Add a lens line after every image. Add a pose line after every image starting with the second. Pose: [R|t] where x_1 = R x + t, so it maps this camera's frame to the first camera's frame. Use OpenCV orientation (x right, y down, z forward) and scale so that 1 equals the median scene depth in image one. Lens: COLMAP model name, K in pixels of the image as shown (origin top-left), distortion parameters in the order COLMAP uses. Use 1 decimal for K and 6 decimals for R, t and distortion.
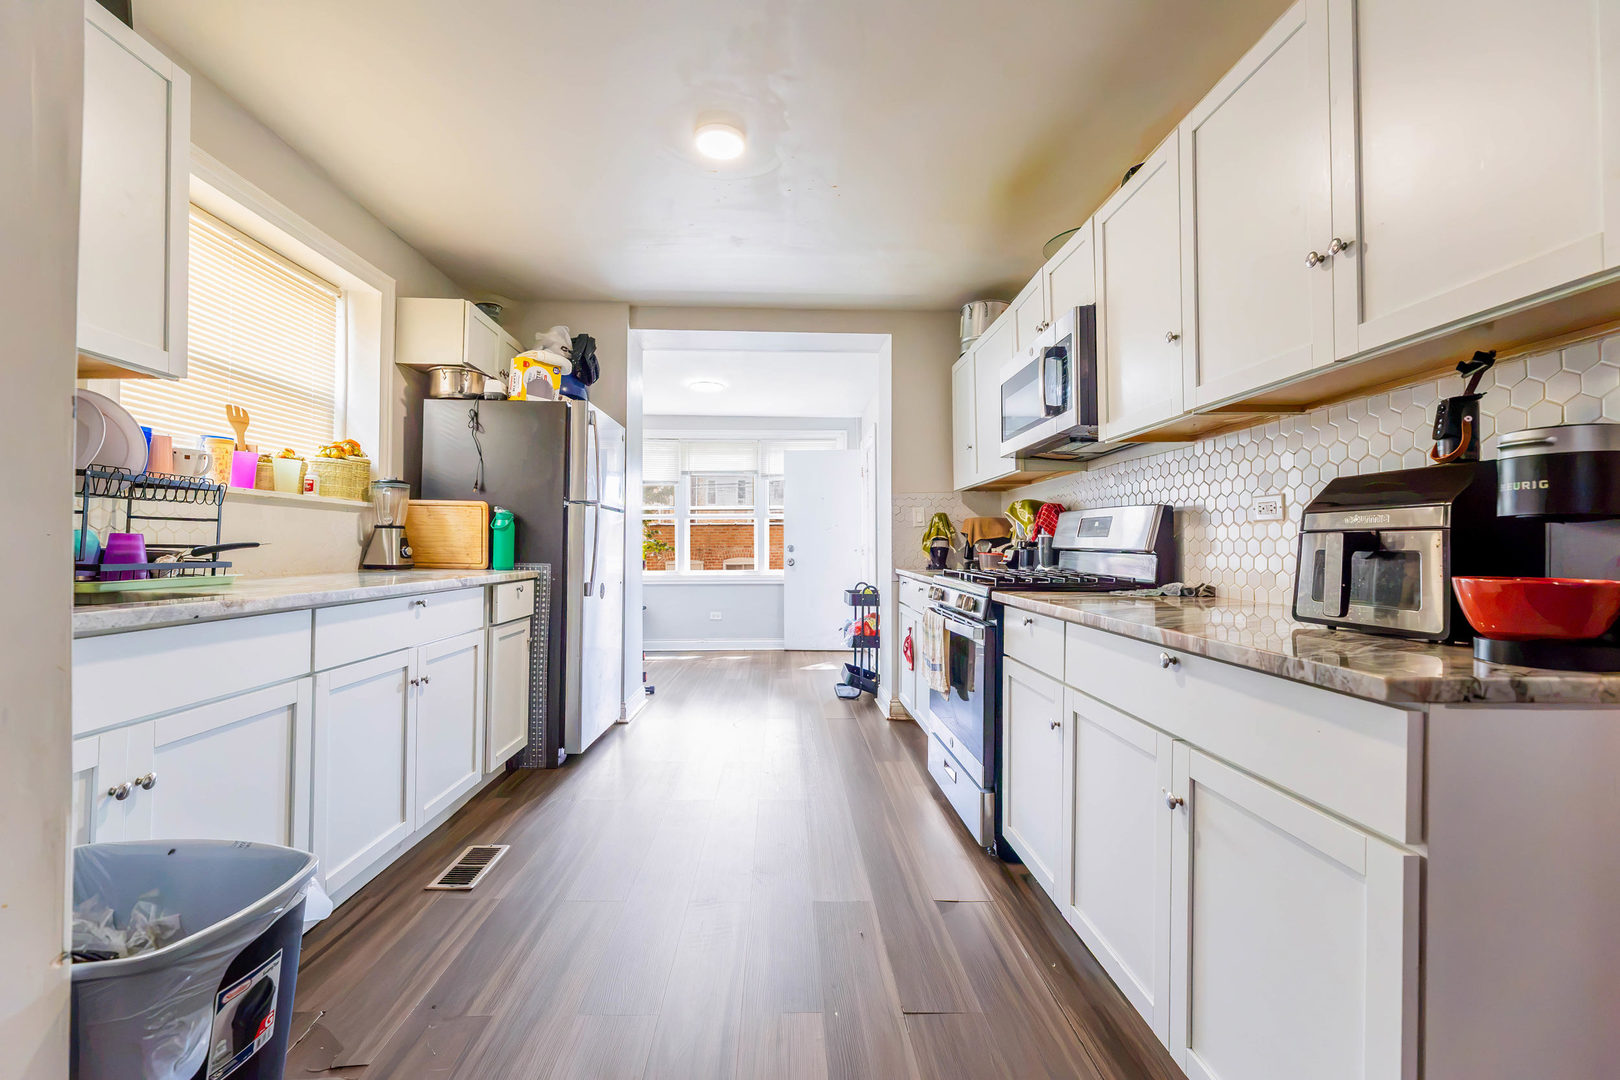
lens RADIAL K [[652.3, 0, 798.8], [0, 652.3, 537.8], [0, 0, 1]] dist [-0.001273, -0.000194]
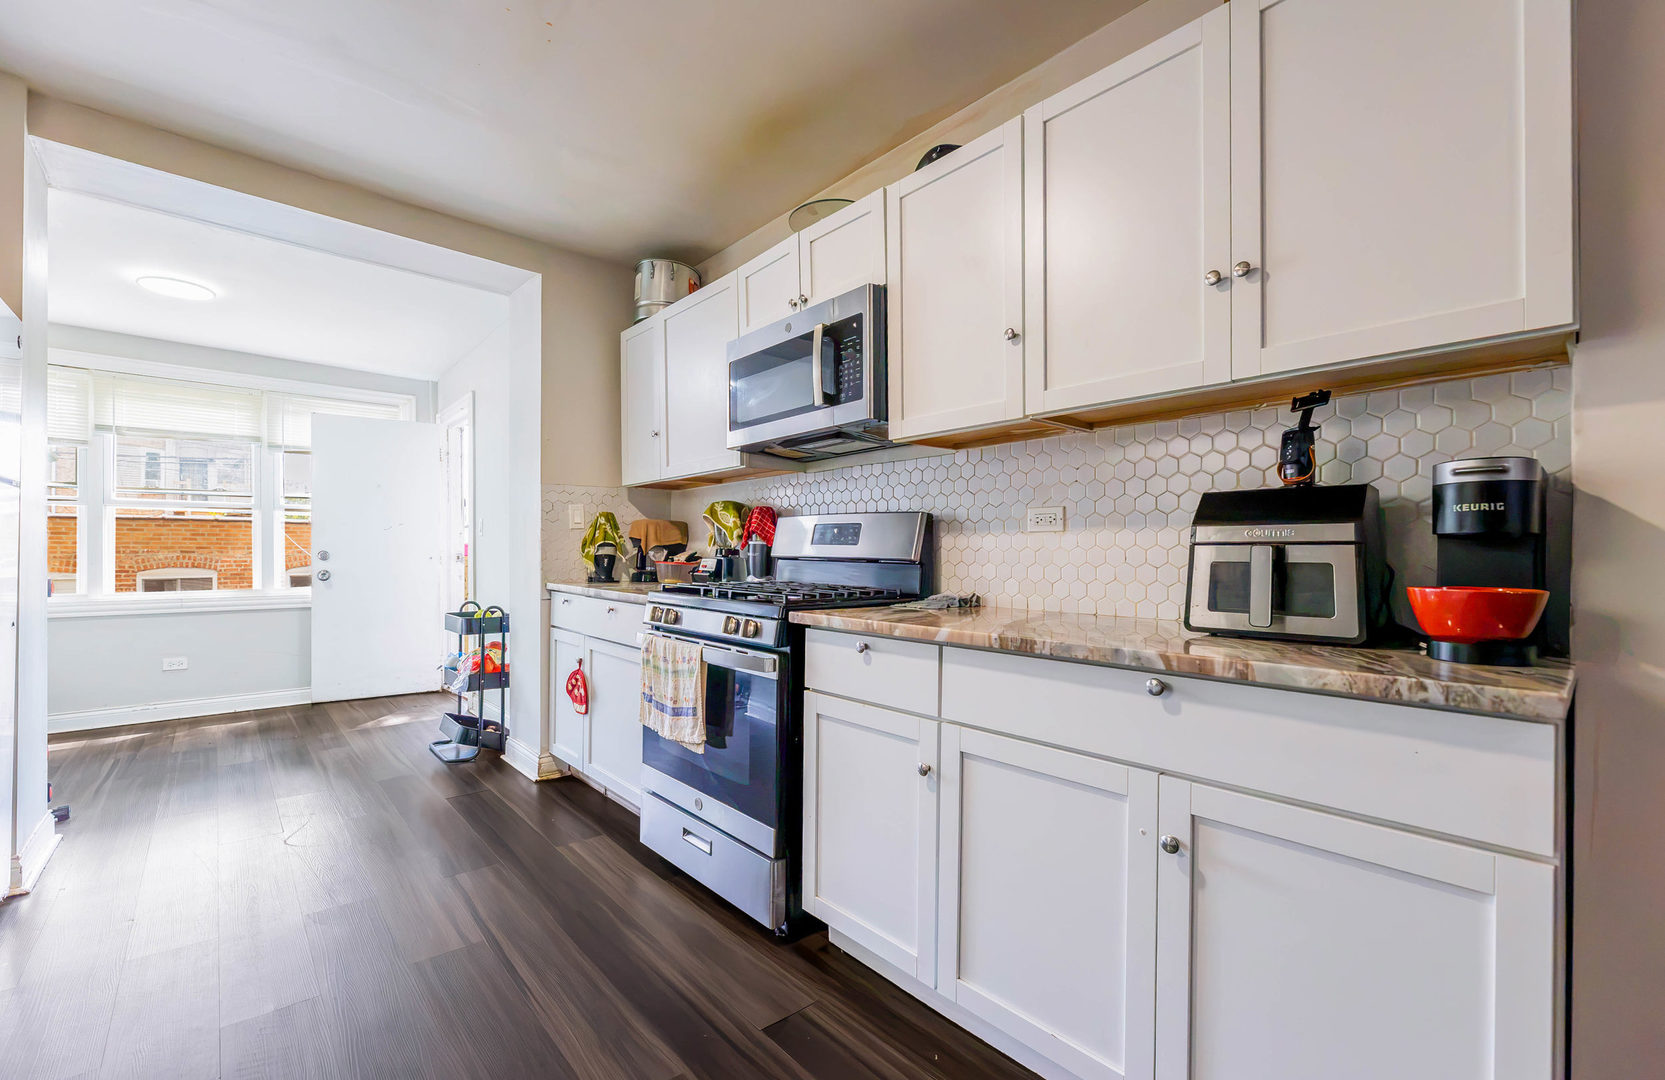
lens RADIAL K [[691.5, 0, 821.8], [0, 691.5, 552.2], [0, 0, 1]] dist [-0.003208, -0.000837]
pose [[0.772042, 0.002823, 0.635565, -0.183237], [-0.011236, 0.999894, 0.009207, 0.000376], [-0.635472, -0.014250, 0.771992, 0.266356]]
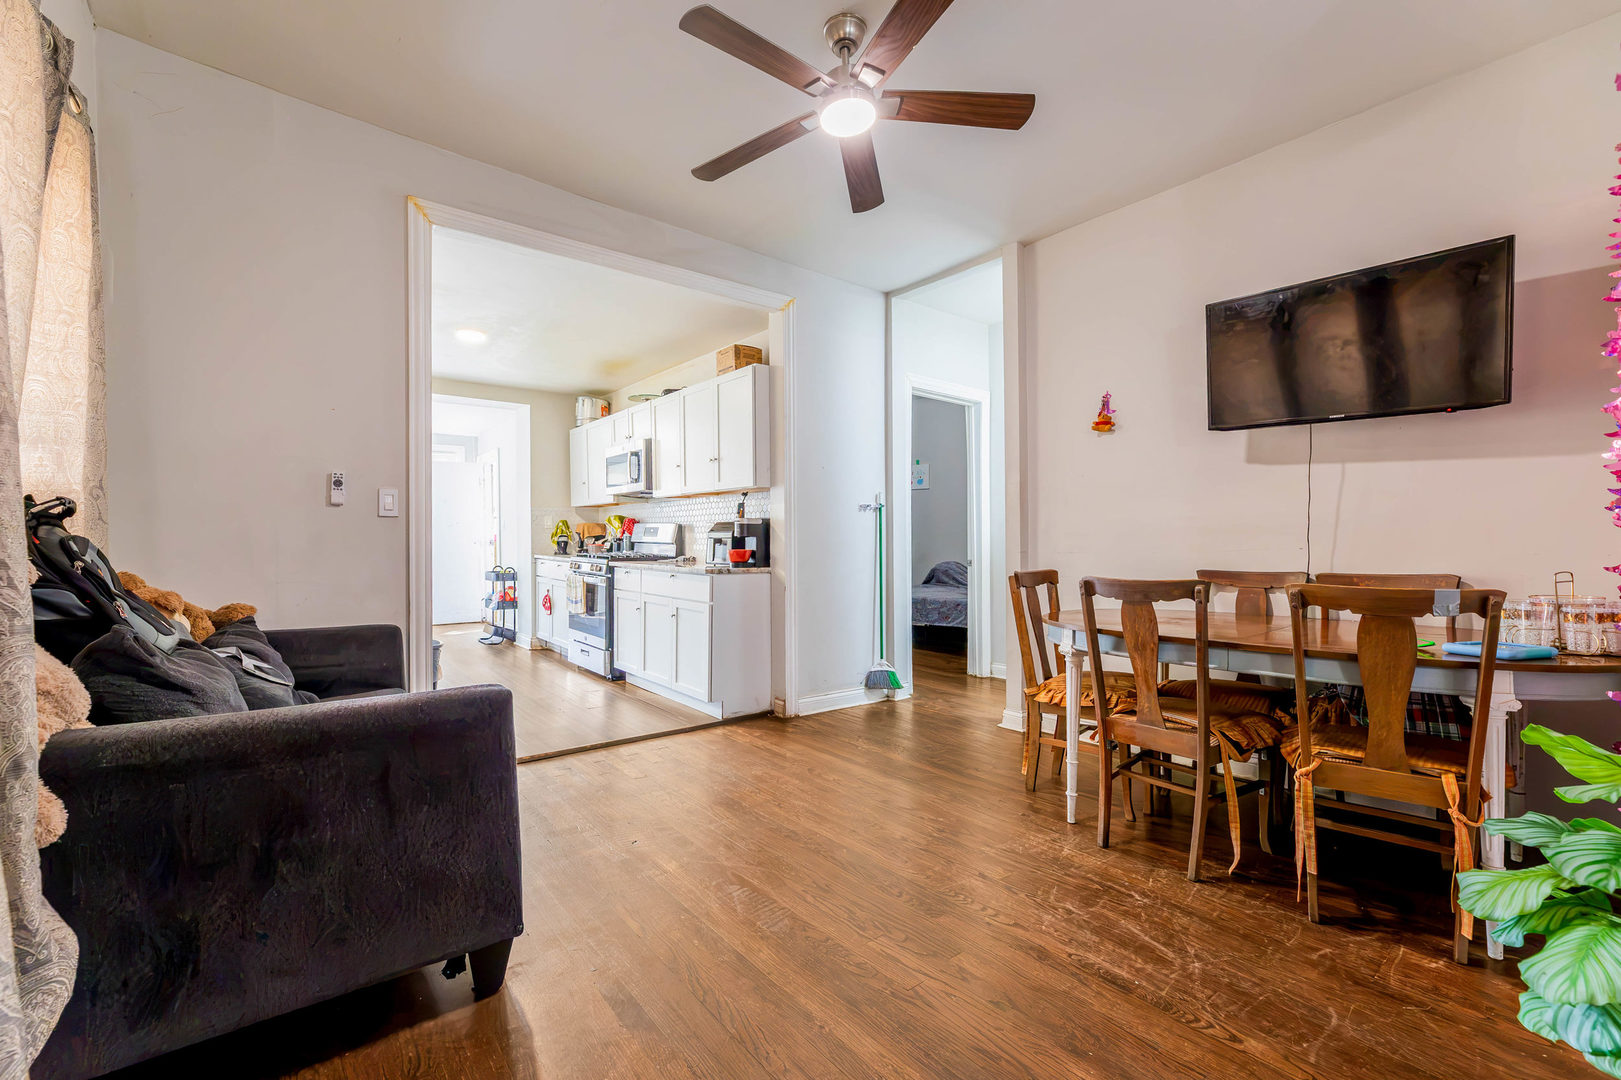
lens RADIAL K [[652.7, 0, 798.7], [0, 652.7, 538.3], [0, 0, 1]] dist [-0.001273, -0.000194]
pose [[0.796923, -0.006791, 0.604043, -0.461737], [-0.003348, 0.999872, 0.015658, -0.030753], [-0.604072, -0.014500, 0.796798, -1.013207]]
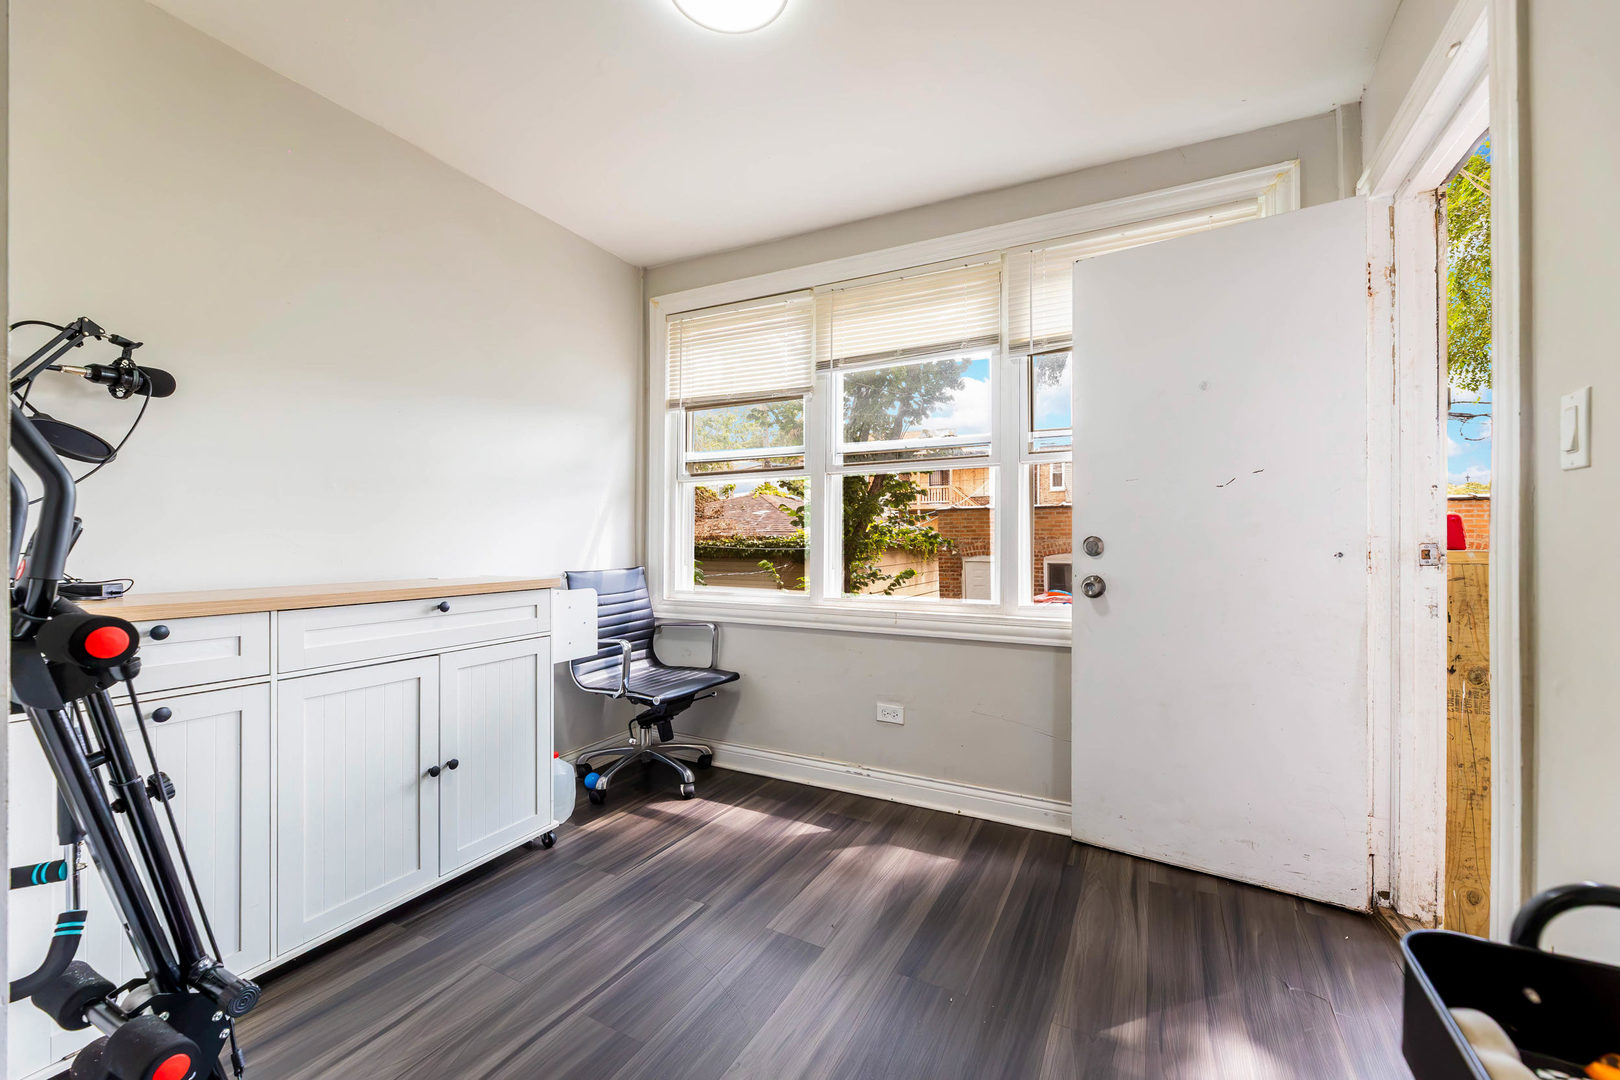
lens RADIAL K [[652.3, 0, 811.9], [0, 652.3, 537.0], [0, 0, 1]] dist [-0.001273, -0.000194]
pose [[0.859176, 0.003755, -0.511667, 0.095852], [0.005495, 0.999848, 0.016564, 0.013871], [0.511651, -0.017043, 0.859024, 1.684061]]
